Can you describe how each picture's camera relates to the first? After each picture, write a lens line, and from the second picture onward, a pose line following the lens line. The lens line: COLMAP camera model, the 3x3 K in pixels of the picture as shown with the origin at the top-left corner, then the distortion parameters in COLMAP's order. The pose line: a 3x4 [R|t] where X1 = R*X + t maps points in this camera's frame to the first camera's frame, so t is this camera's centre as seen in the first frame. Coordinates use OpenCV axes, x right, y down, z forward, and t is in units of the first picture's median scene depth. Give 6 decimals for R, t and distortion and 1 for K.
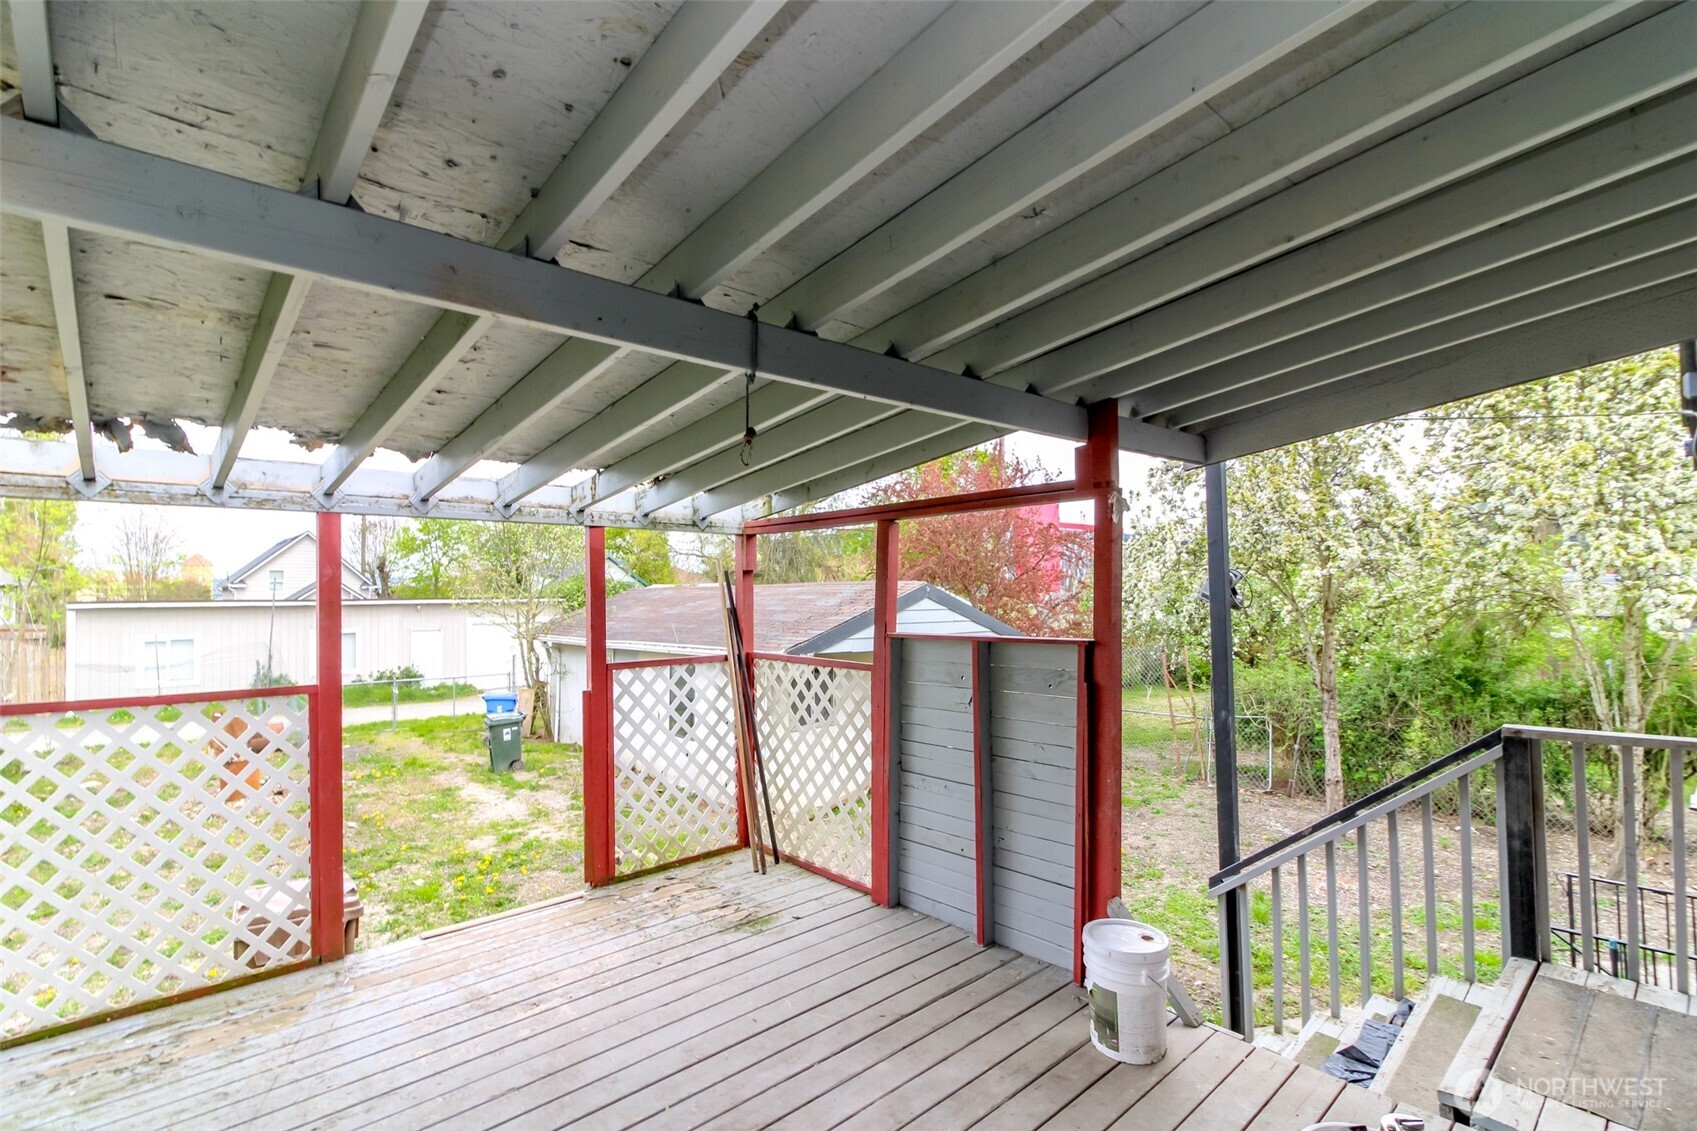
lens RADIAL K [[793.3, 0, 843.3], [0, 793.3, 557.9], [0, 0, 1]] dist [0.015040, -0.012636]
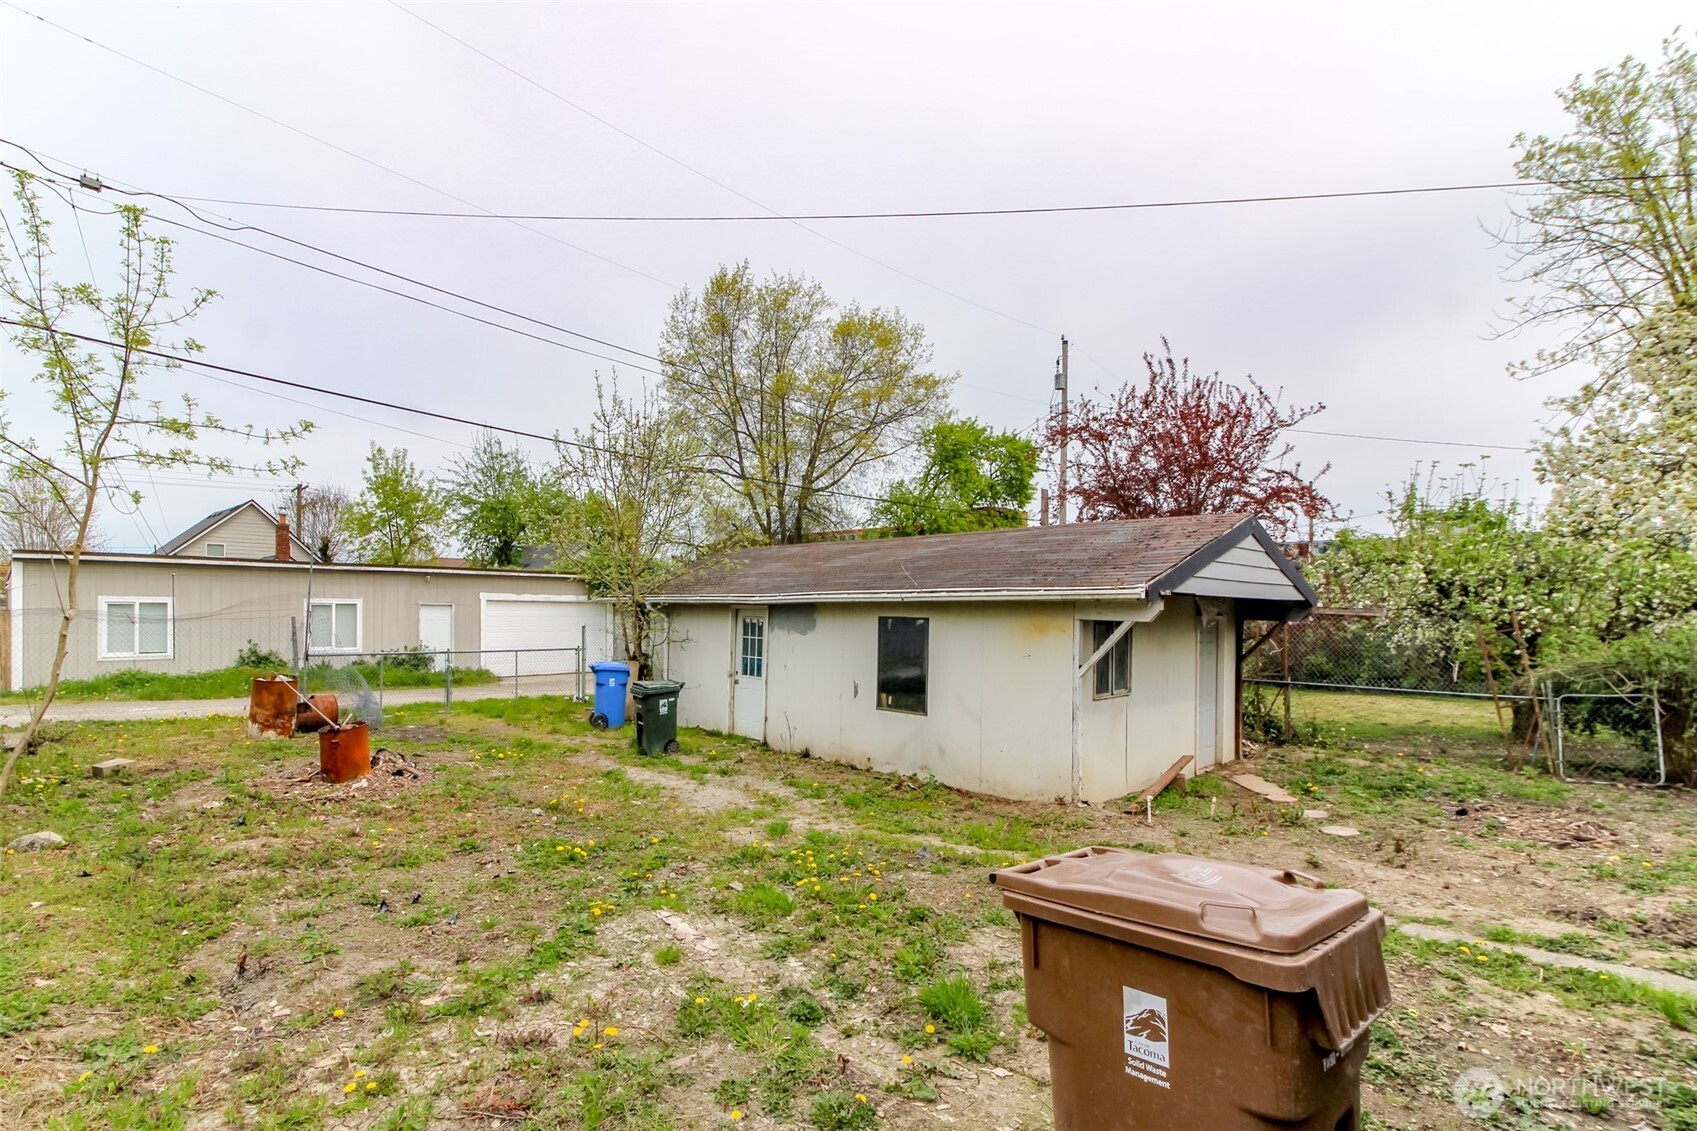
lens RADIAL K [[845.6, 0, 848.5], [0, 845.6, 565.5], [0, 0, 1]] dist [0.017265, -0.015913]
pose [[0.998380, 0.025310, 0.050953, -0.287289], [-0.025492, 0.999671, 0.002935, 0.076149], [-0.050862, -0.004229, 0.998697, 0.160437]]
